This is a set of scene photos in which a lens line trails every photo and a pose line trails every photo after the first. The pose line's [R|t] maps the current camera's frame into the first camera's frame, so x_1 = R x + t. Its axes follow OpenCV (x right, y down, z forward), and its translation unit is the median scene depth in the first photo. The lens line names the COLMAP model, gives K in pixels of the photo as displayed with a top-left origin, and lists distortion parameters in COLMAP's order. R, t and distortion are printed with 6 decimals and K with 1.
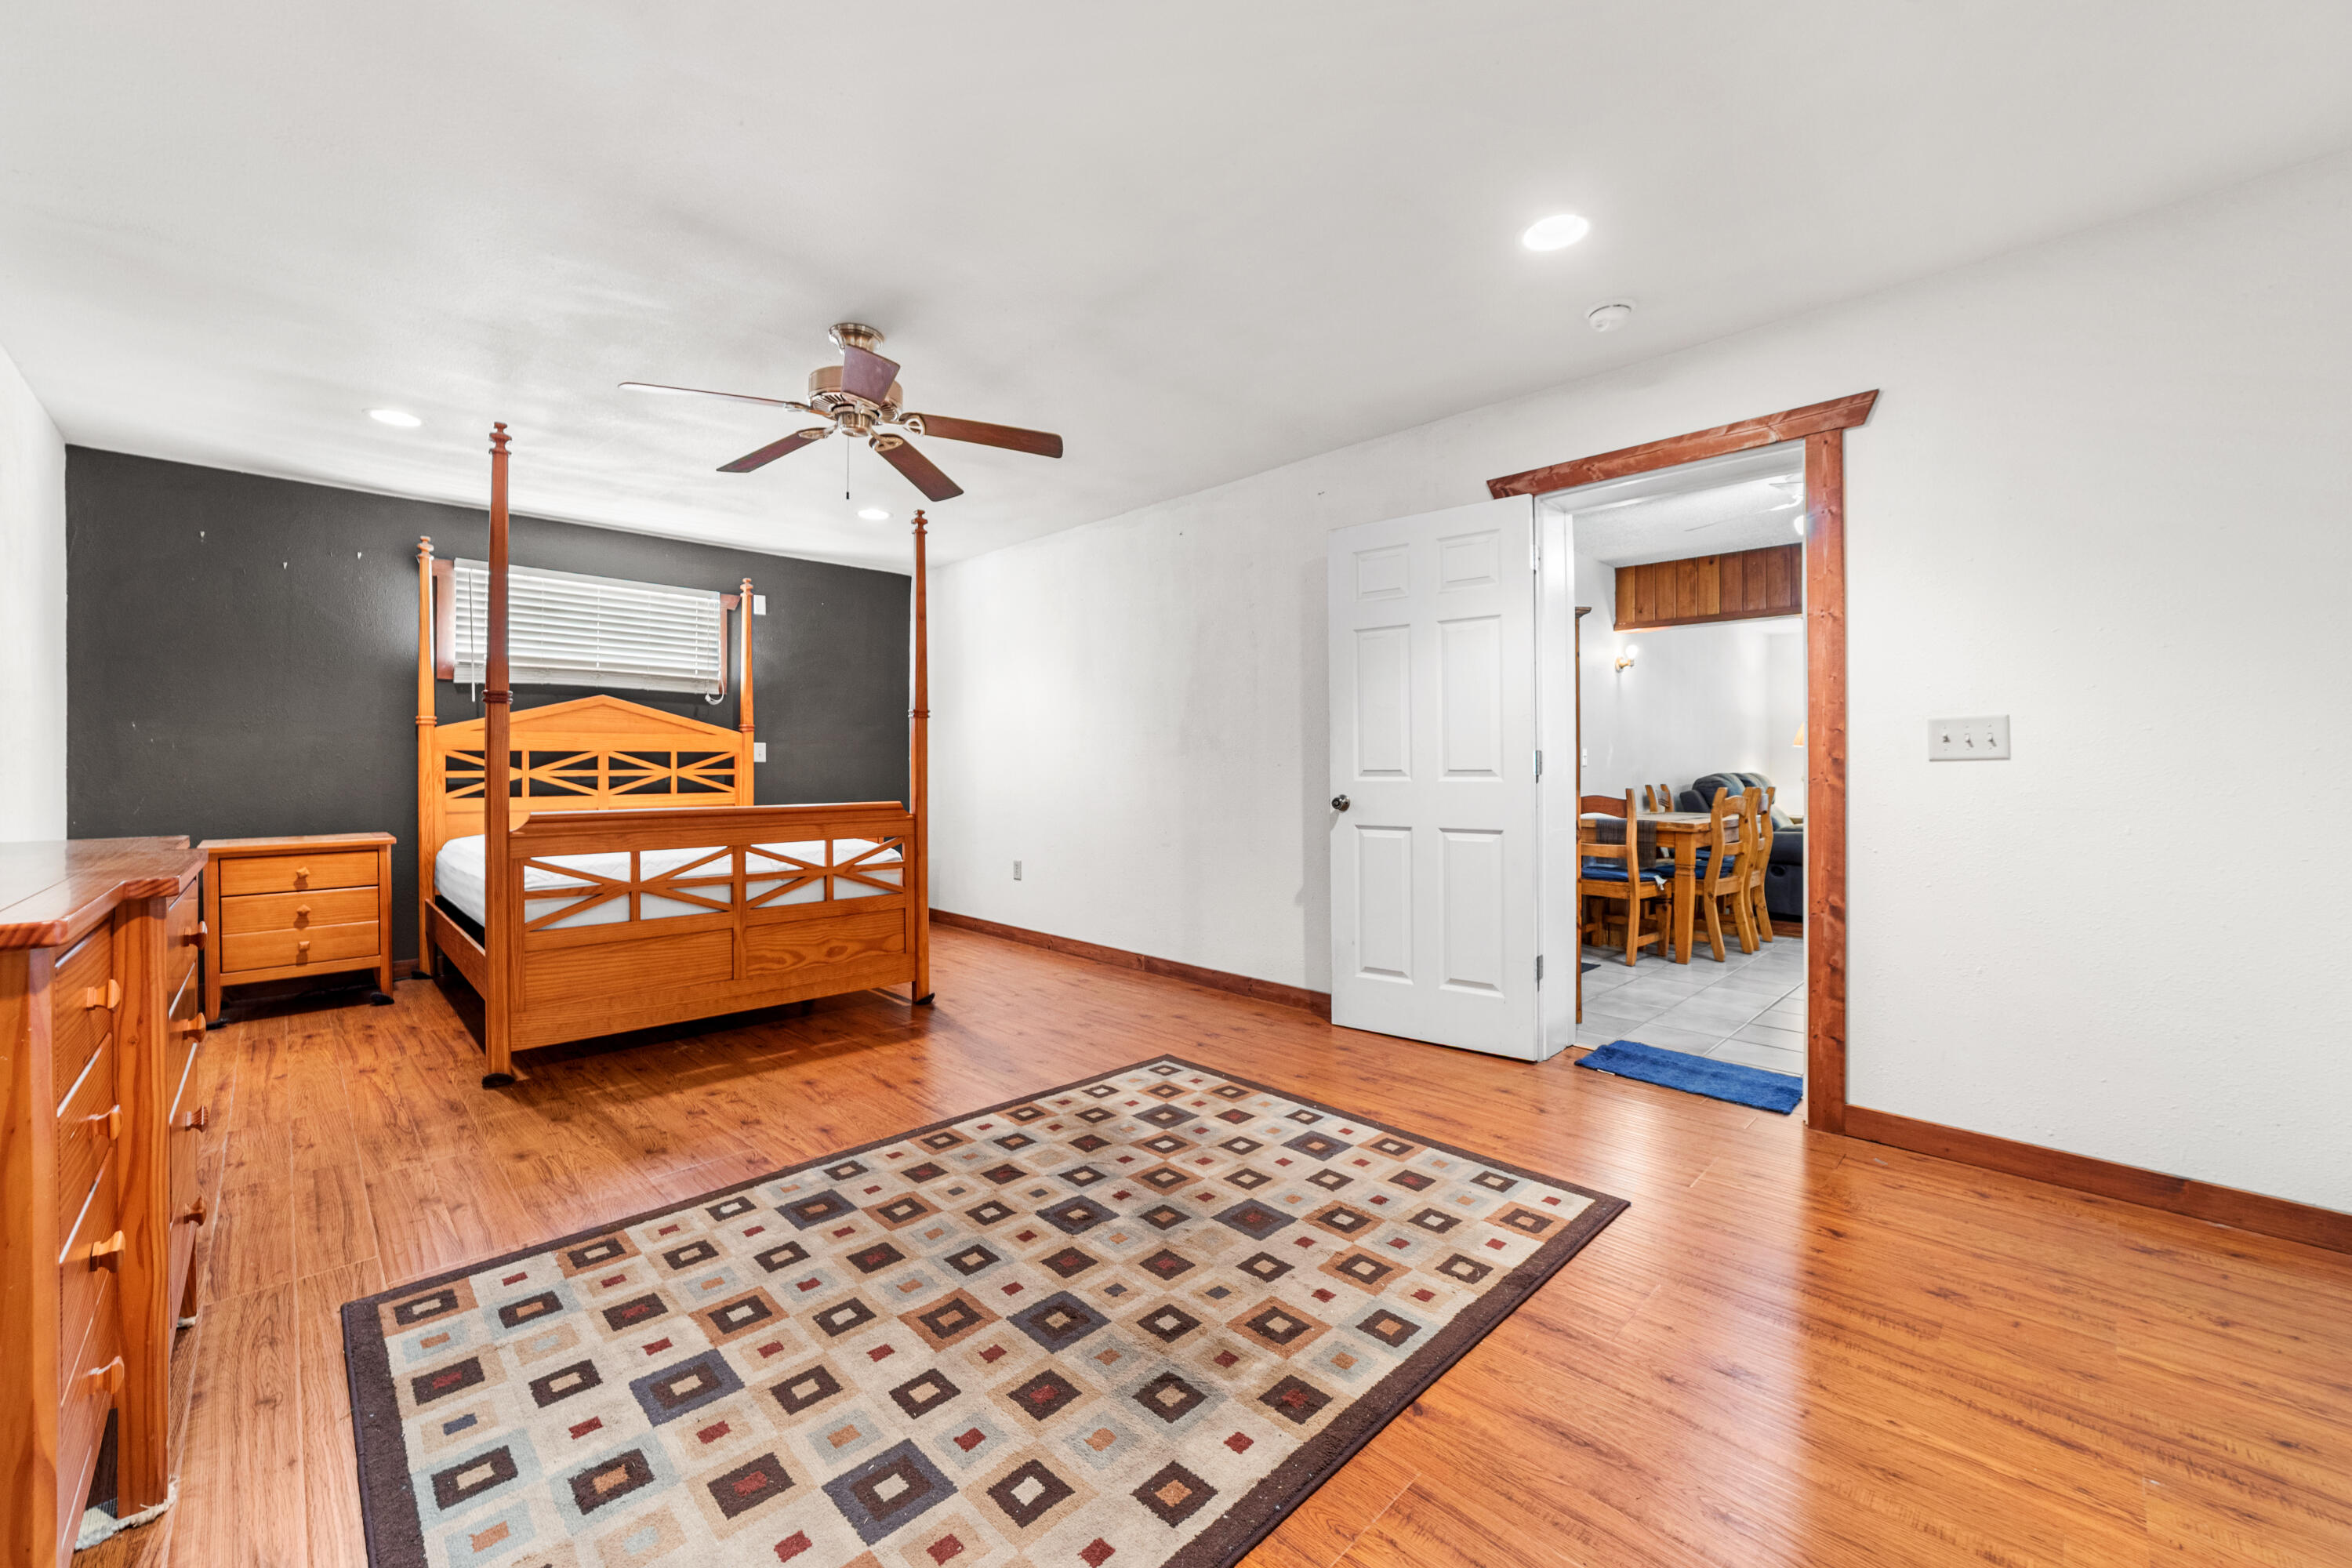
lens RADIAL K [[911.3, 0, 1163.3], [0, 911.3, 767.8], [0, 0, 1]] dist [-0.020312, 0.005707]
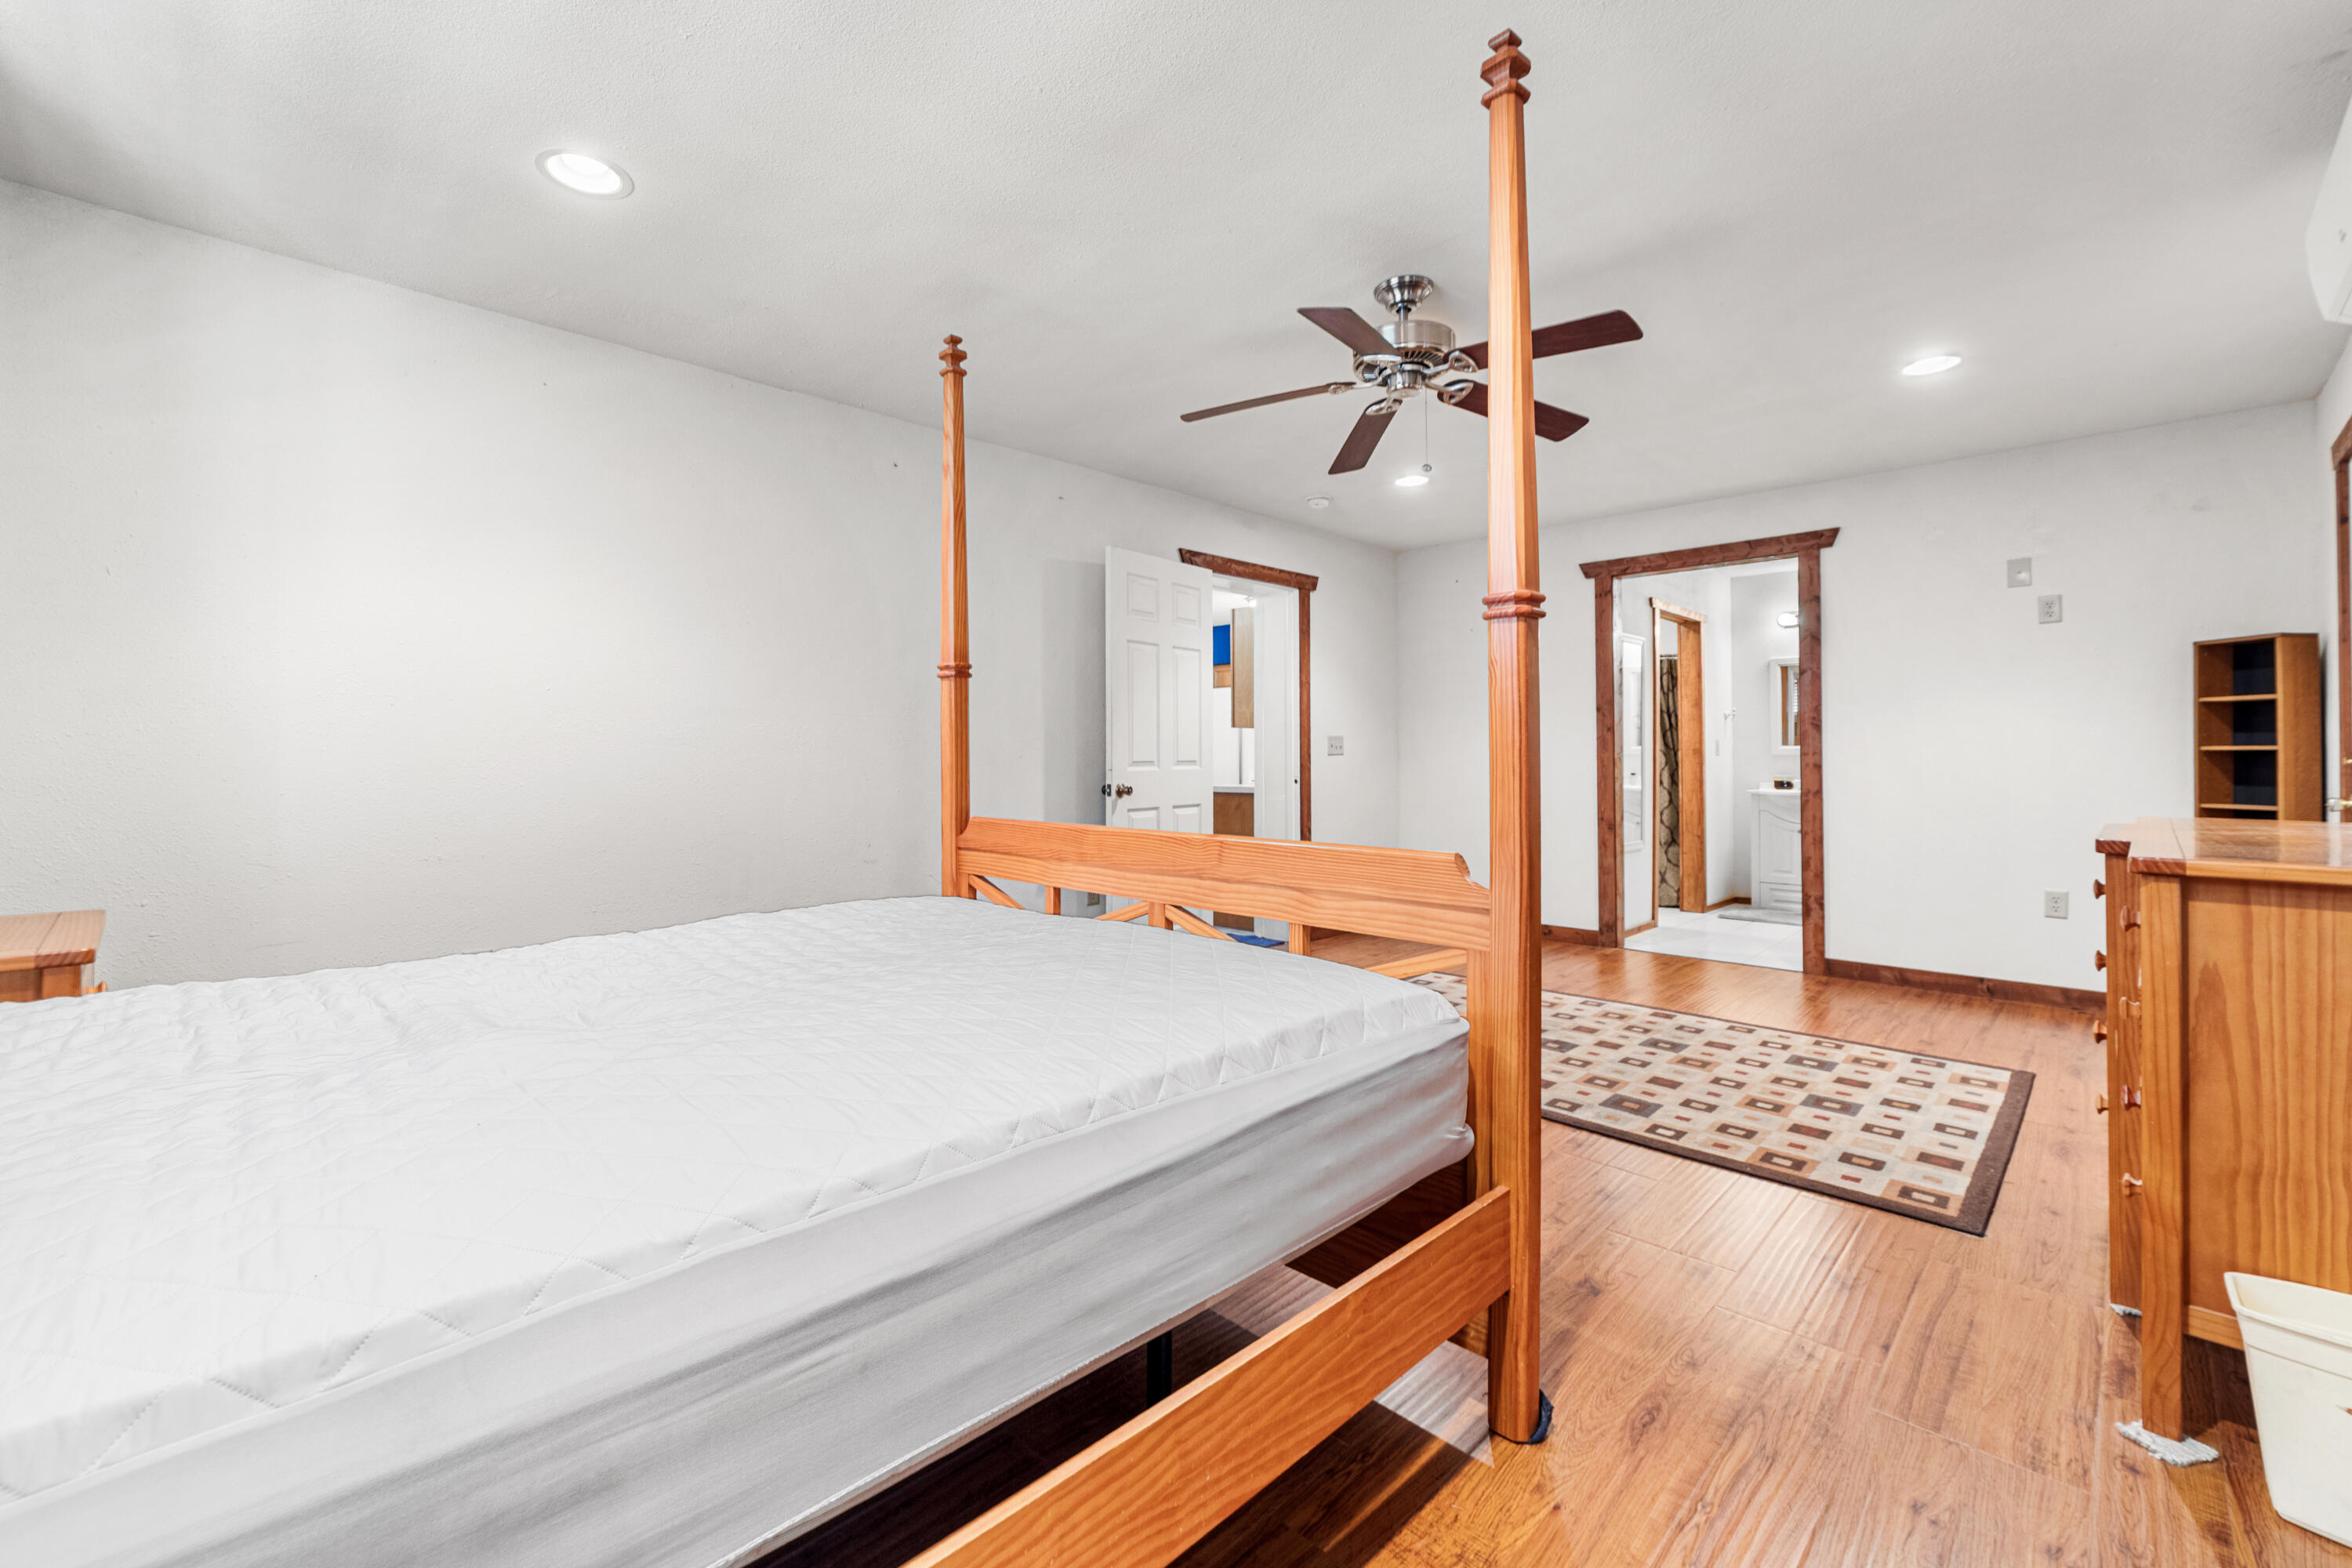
lens RADIAL K [[964.2, 0, 1134.1], [0, 964.2, 751.0], [0, 0, 1]] dist [-0.020860, 0.006386]
pose [[0.019932, 0.004100, 0.999793, -1.426082], [0.000197, 0.999992, -0.004105, -0.006710], [-0.999801, 0.000279, 0.019931, 1.363546]]
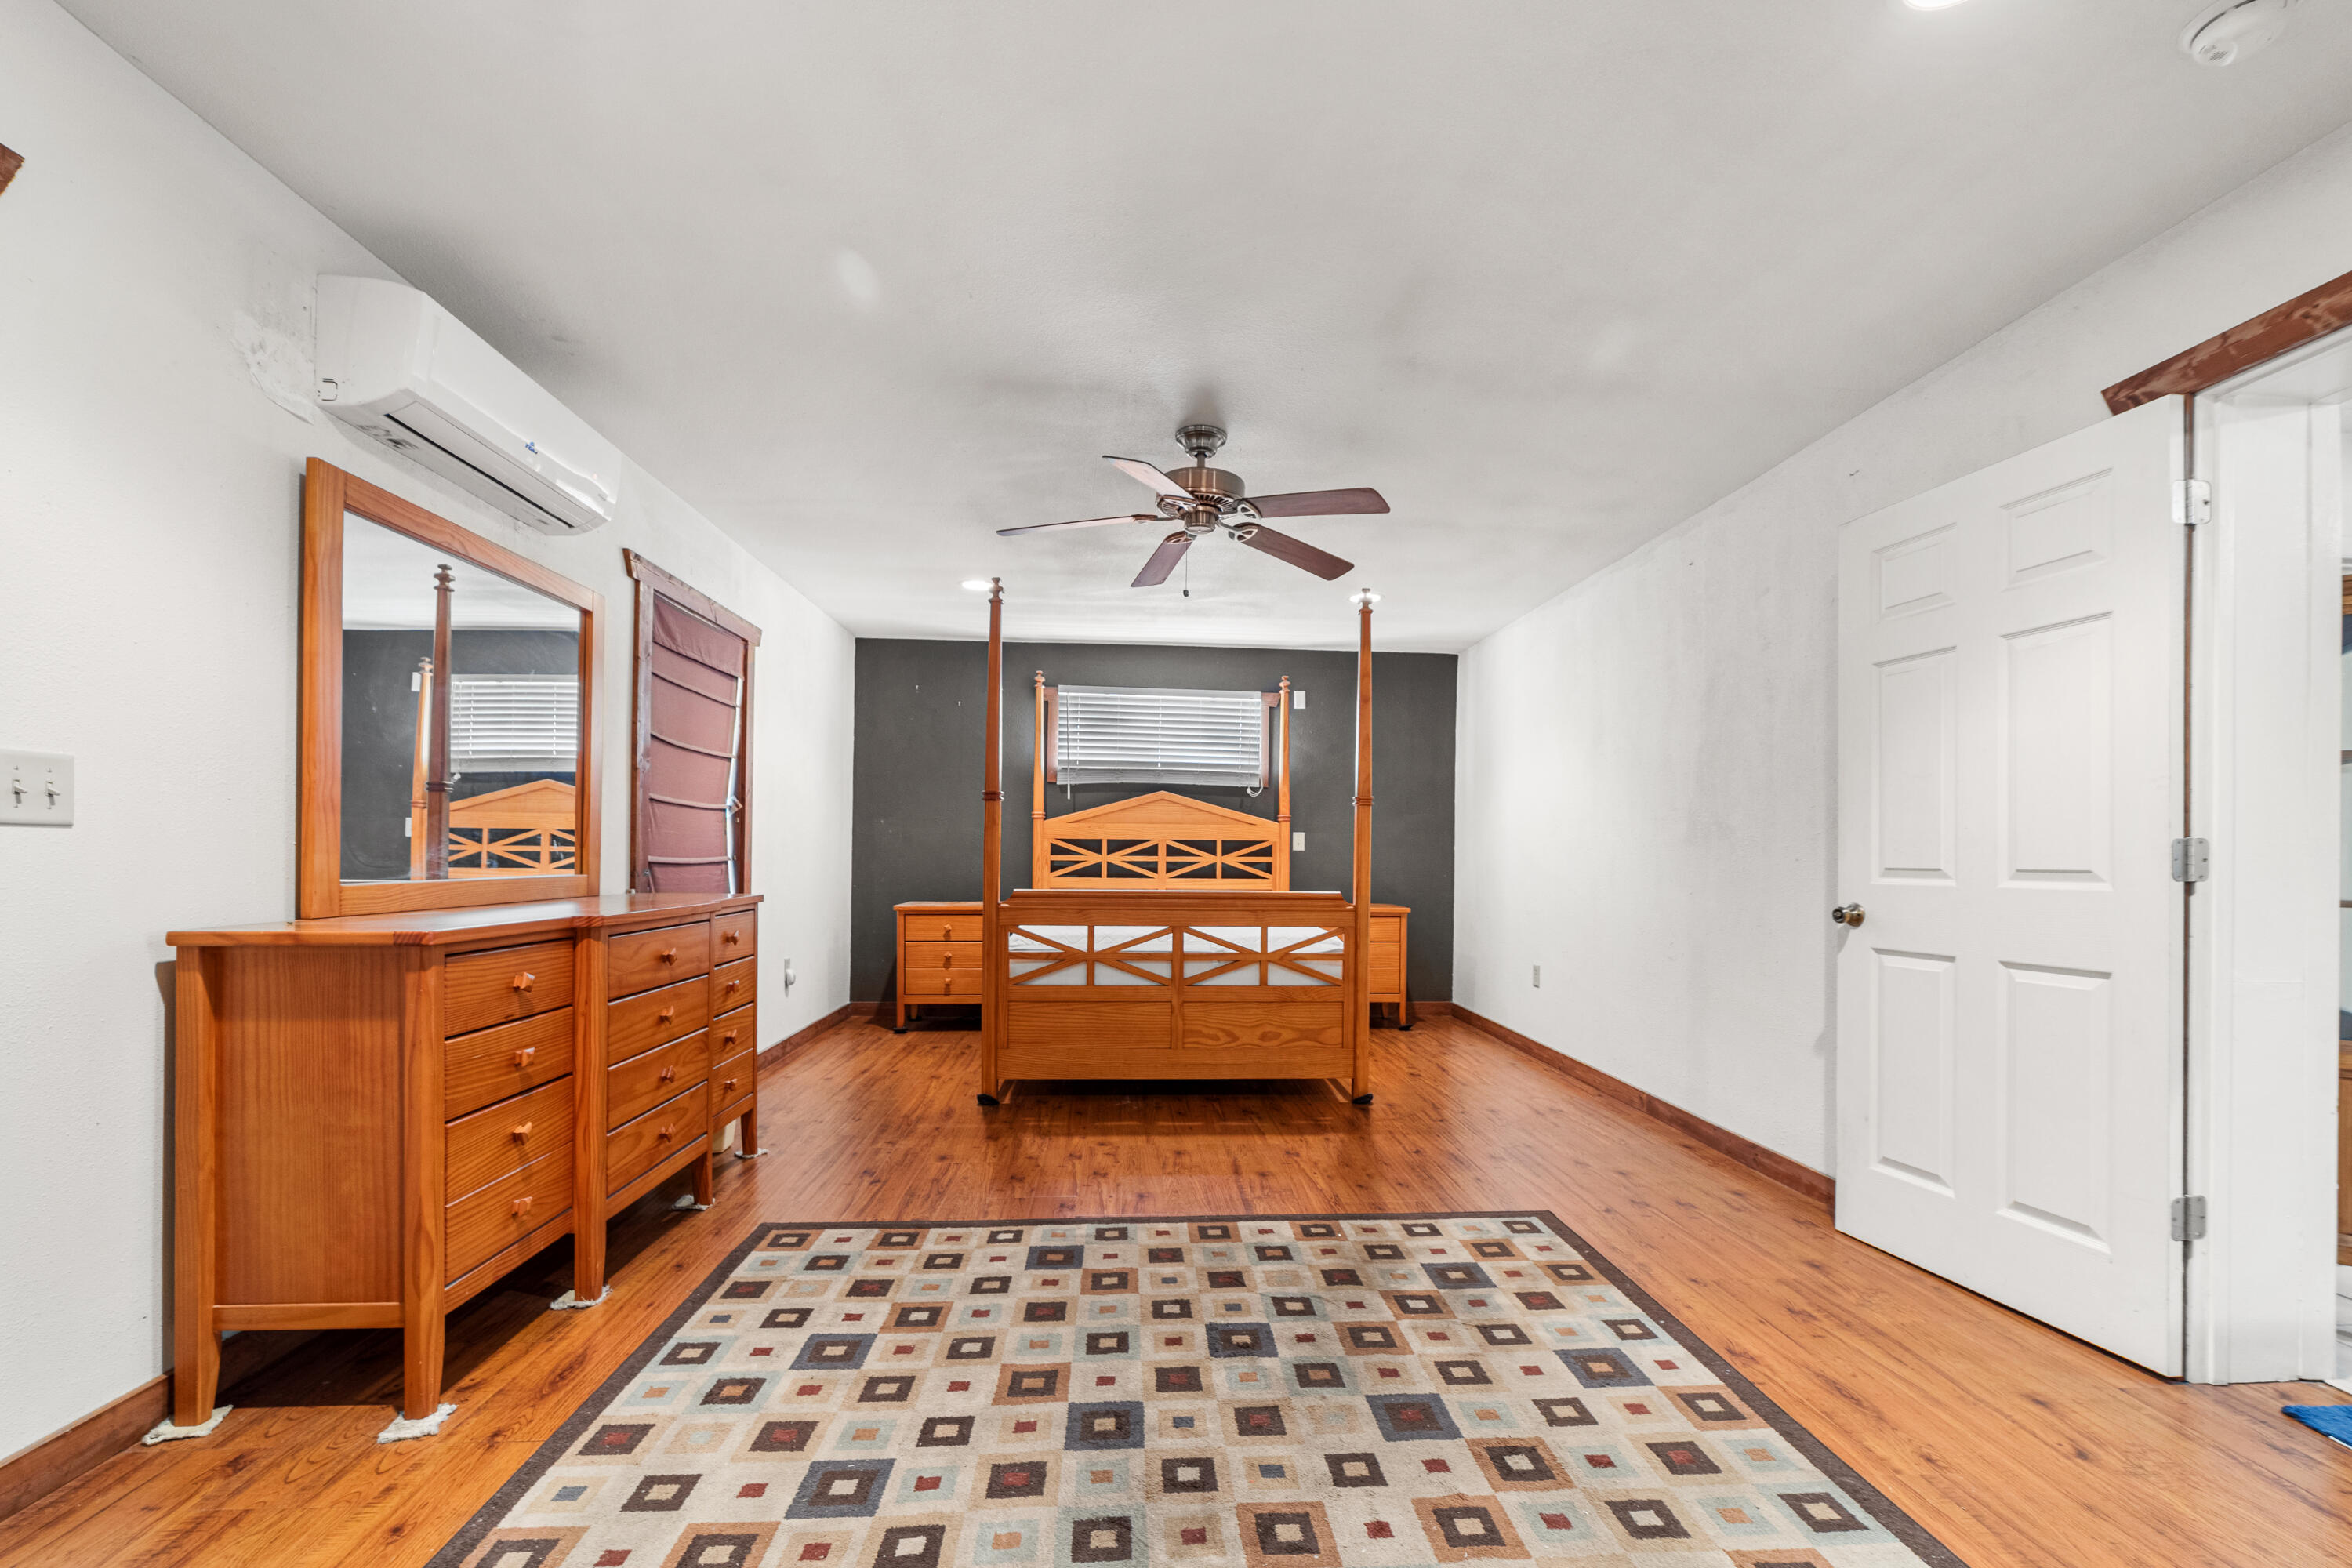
lens RADIAL K [[964.2, 0, 1212.9], [0, 964.2, 856.7], [0, 0, 1]] dist [-0.020860, 0.006386]
pose [[0.771332, 0.011779, -0.636324, 0.402793], [-0.013718, 0.999904, 0.001881, 0.000074], [0.636285, 0.007279, 0.771420, 0.182474]]
